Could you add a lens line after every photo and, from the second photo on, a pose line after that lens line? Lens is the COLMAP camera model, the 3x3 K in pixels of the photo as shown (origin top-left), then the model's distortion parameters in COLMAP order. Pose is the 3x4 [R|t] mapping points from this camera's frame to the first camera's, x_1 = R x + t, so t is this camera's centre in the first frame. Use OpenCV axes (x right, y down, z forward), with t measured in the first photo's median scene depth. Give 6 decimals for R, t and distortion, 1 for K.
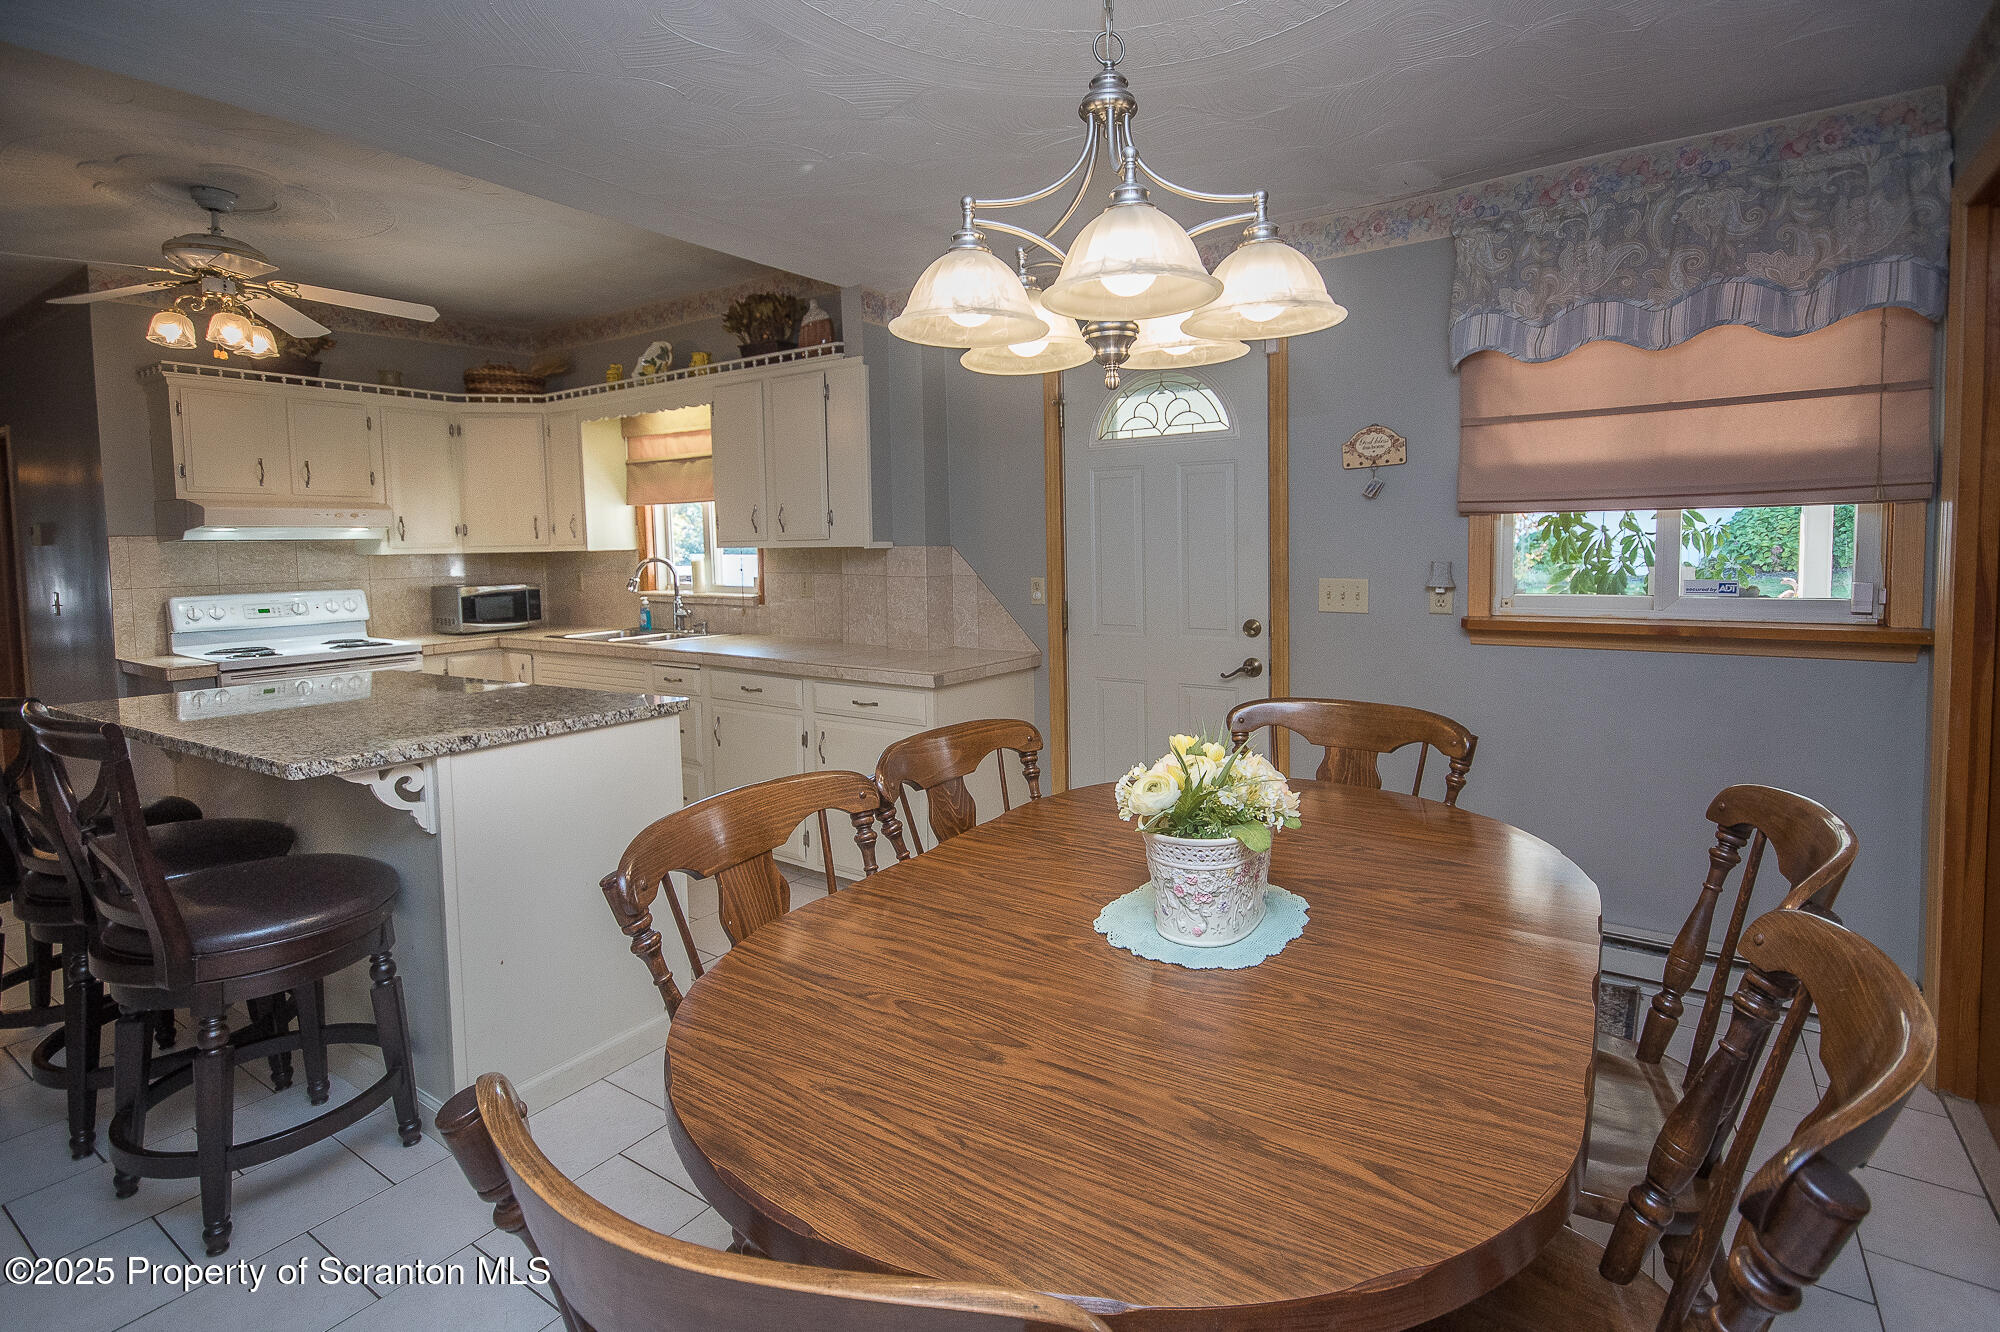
lens RADIAL K [[989.0, 0, 1042.4], [0, 989.0, 592.8], [0, 0, 1]] dist [0.023230, 0.000942]
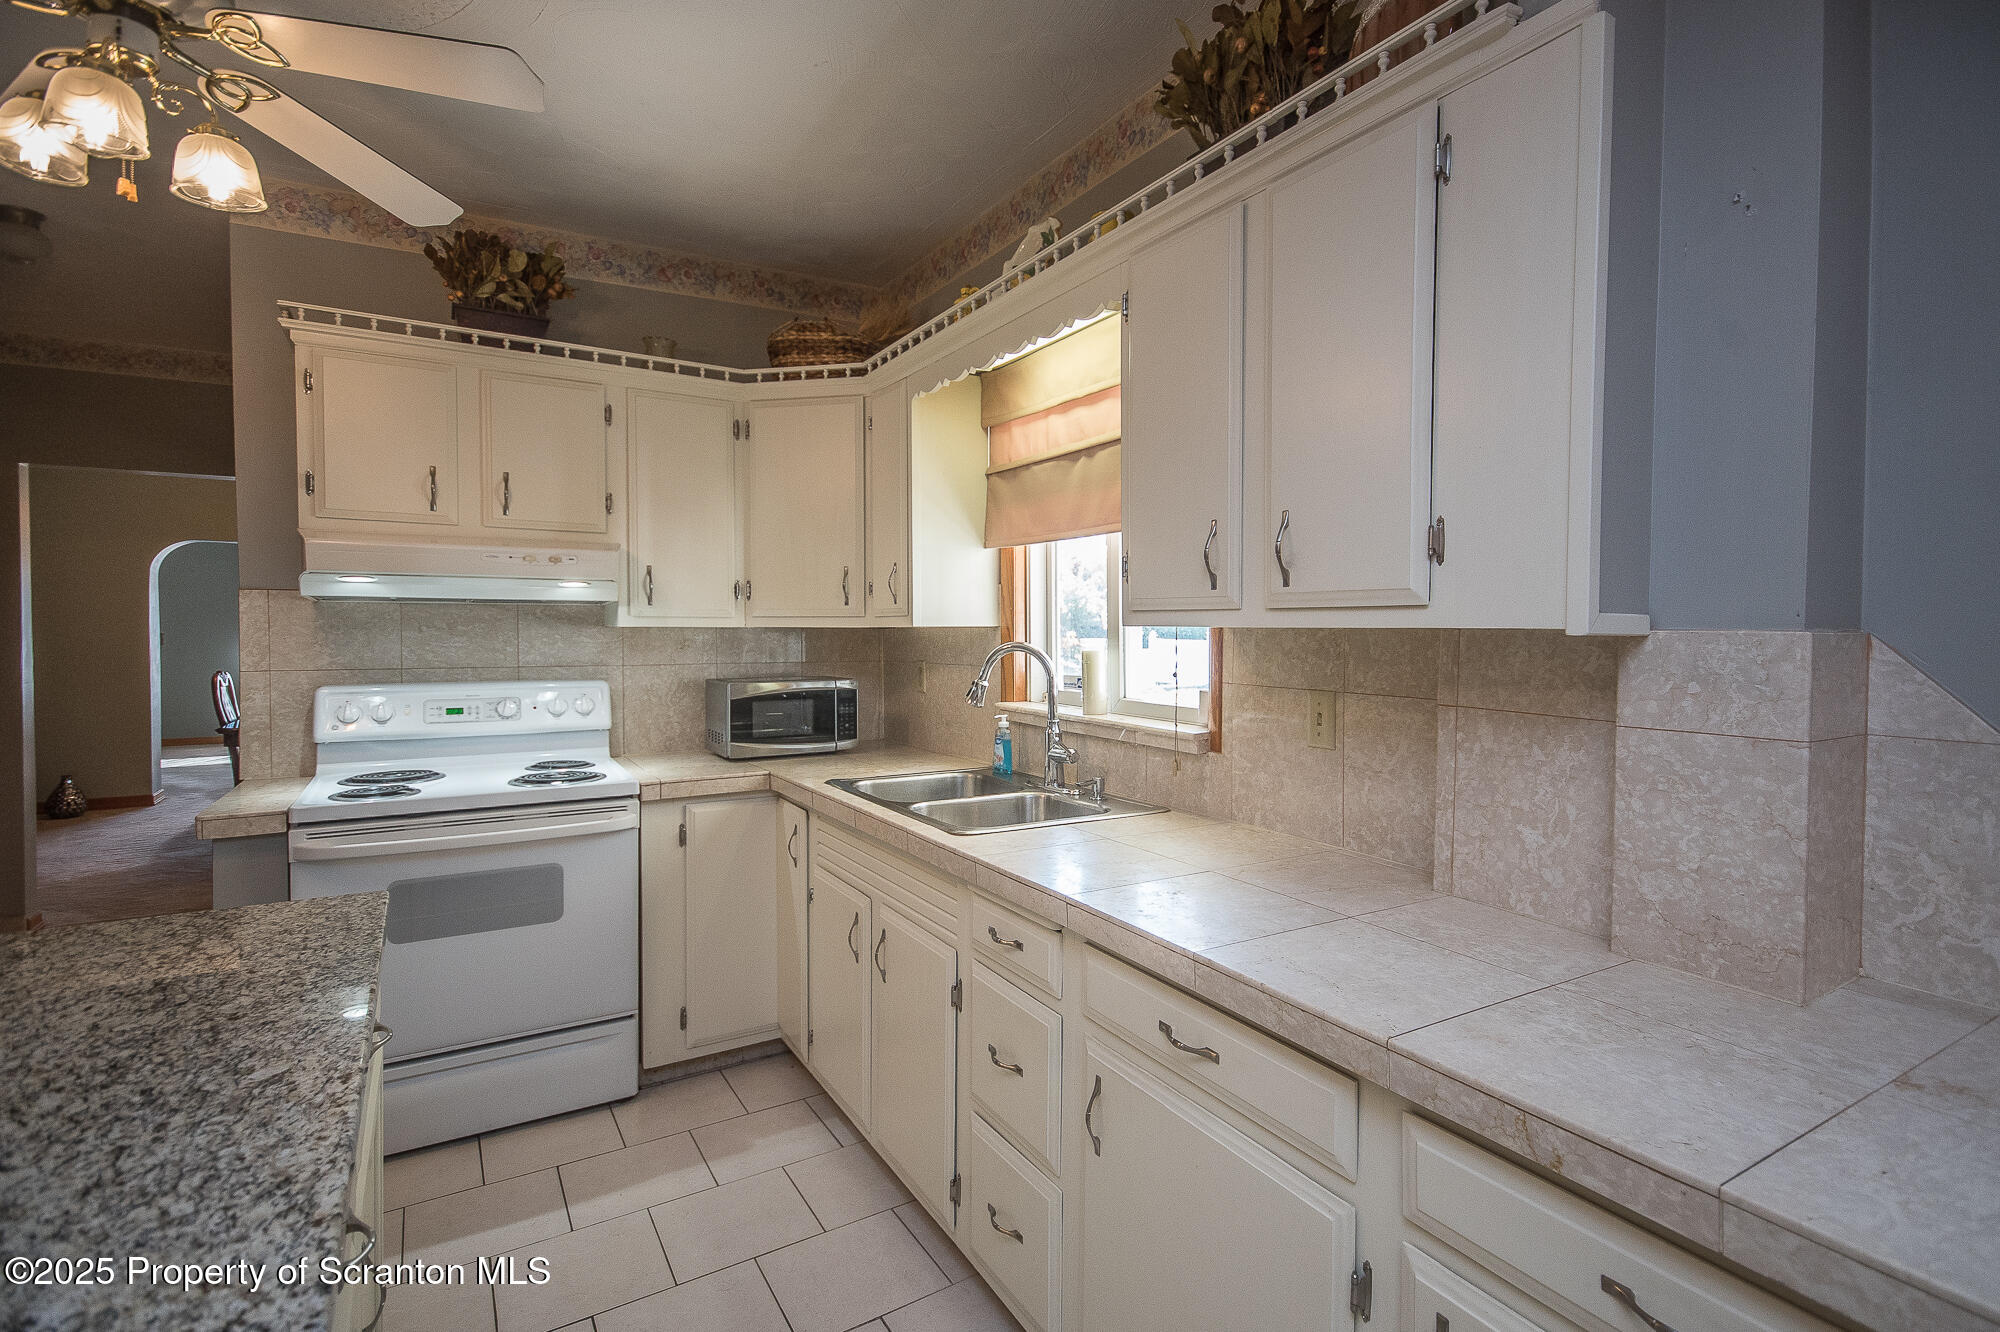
lens RADIAL K [[989.0, 0, 1036.1], [0, 989.0, 652.9], [0, 0, 1]] dist [0.023230, 0.000942]
pose [[0.905355, 0.030889, -0.423530, -0.158961], [-0.041755, 0.998993, -0.016399, -0.021652], [0.422597, 0.032531, 0.905734, 0.527958]]
